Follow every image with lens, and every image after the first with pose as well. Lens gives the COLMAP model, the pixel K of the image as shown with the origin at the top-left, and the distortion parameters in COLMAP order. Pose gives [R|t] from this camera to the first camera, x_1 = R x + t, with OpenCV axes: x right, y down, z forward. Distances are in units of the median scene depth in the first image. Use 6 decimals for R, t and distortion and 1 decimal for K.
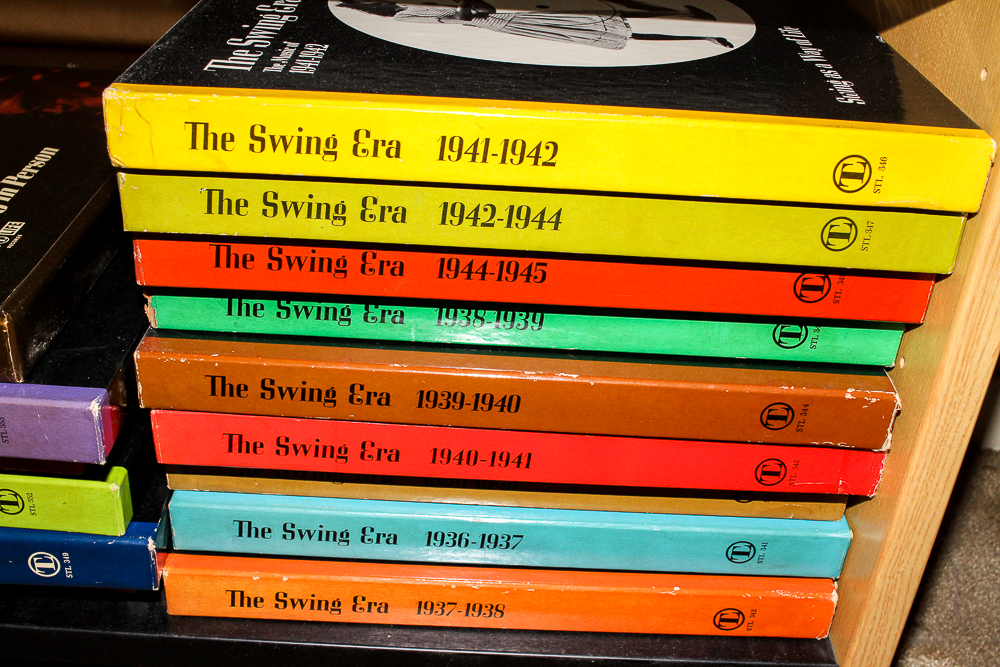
lens RADIAL K [[1118.6, 0, 491.8], [0, 1118.6, 330.2], [0, 0, 1]] dist [-0.102306, 0.000000]
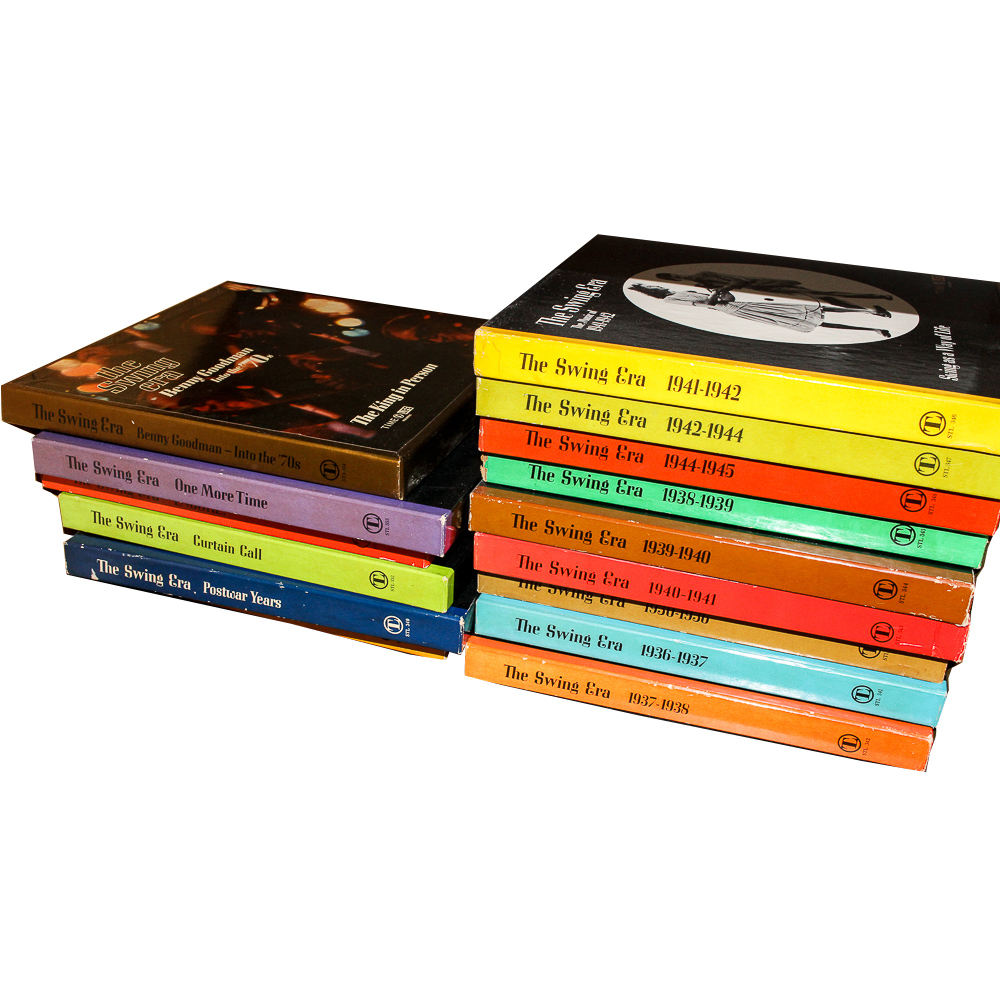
lens RADIAL K [[1103.6, 0, 494.7], [0, 1103.6, 499.4], [0, 0, 1]] dist [-0.107823, 0.000000]
pose [[0.952374, 0.118679, -0.280889, 0.152771], [-0.140029, 0.988498, -0.057126, 0.111340], [0.270879, 0.093738, 0.958039, -0.496642]]
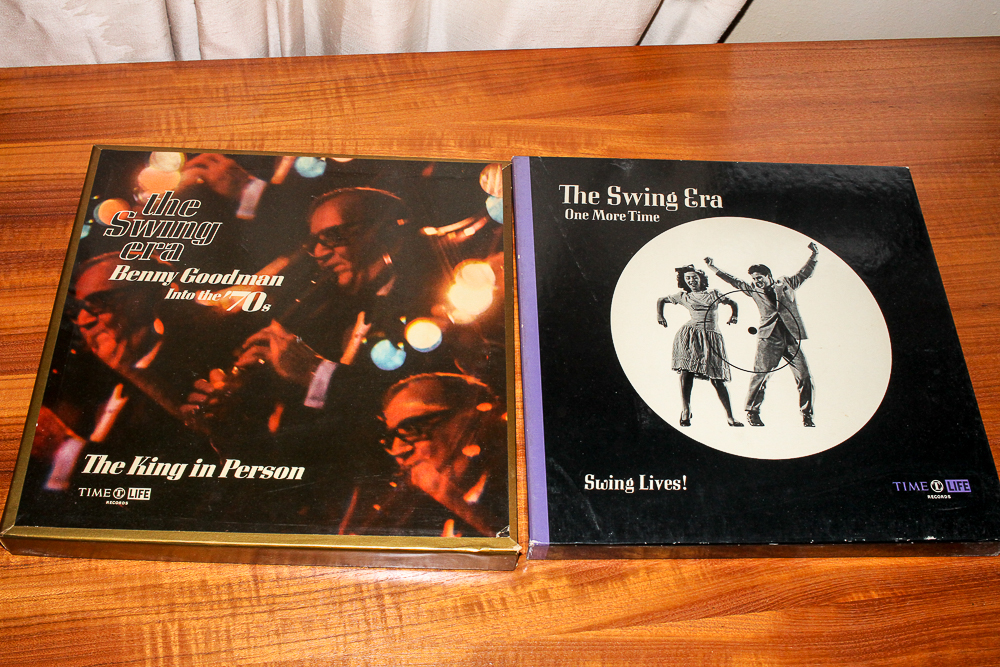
lens RADIAL K [[1118.6, 0, 503.8], [0, 1118.6, 331.1], [0, 0, 1]] dist [-0.102306, 0.000000]
pose [[0.028877, 0.806675, -0.590289, 0.250503], [-0.560499, 0.502029, 0.658641, -1.440135], [0.827652, 0.311836, 0.466638, 0.684119]]
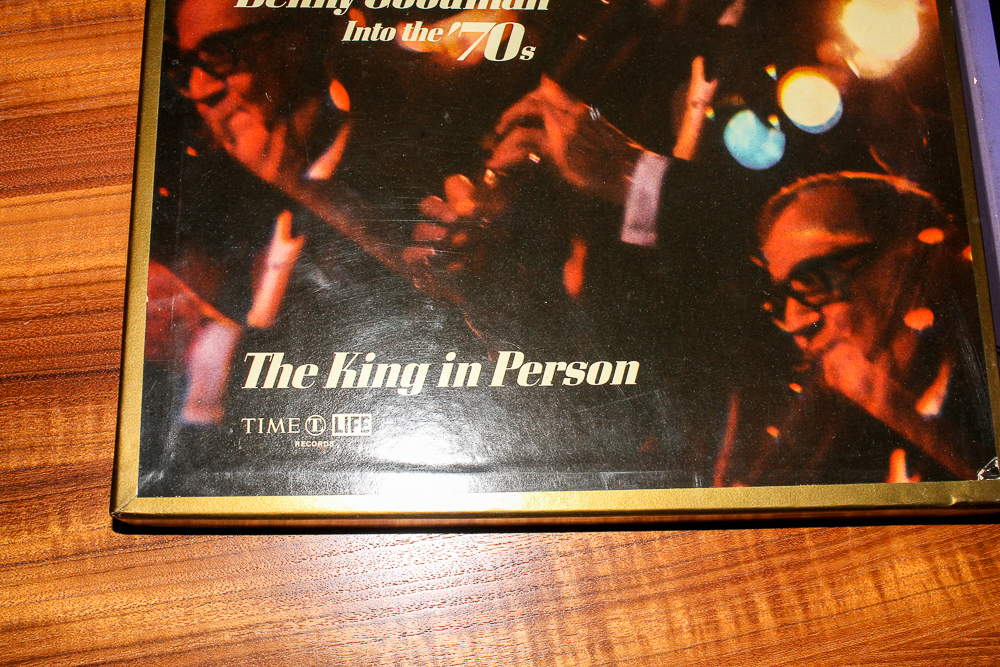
lens RADIAL K [[1118.6, 0, 497.0], [0, 1118.6, 338.2], [0, 0, 1]] dist [-0.102306, 0.000000]
pose [[0.034799, 0.954392, -0.296521, -0.267162], [-0.539805, 0.267647, 0.798108, -0.826485], [0.841071, 0.132290, 0.524499, 0.684613]]
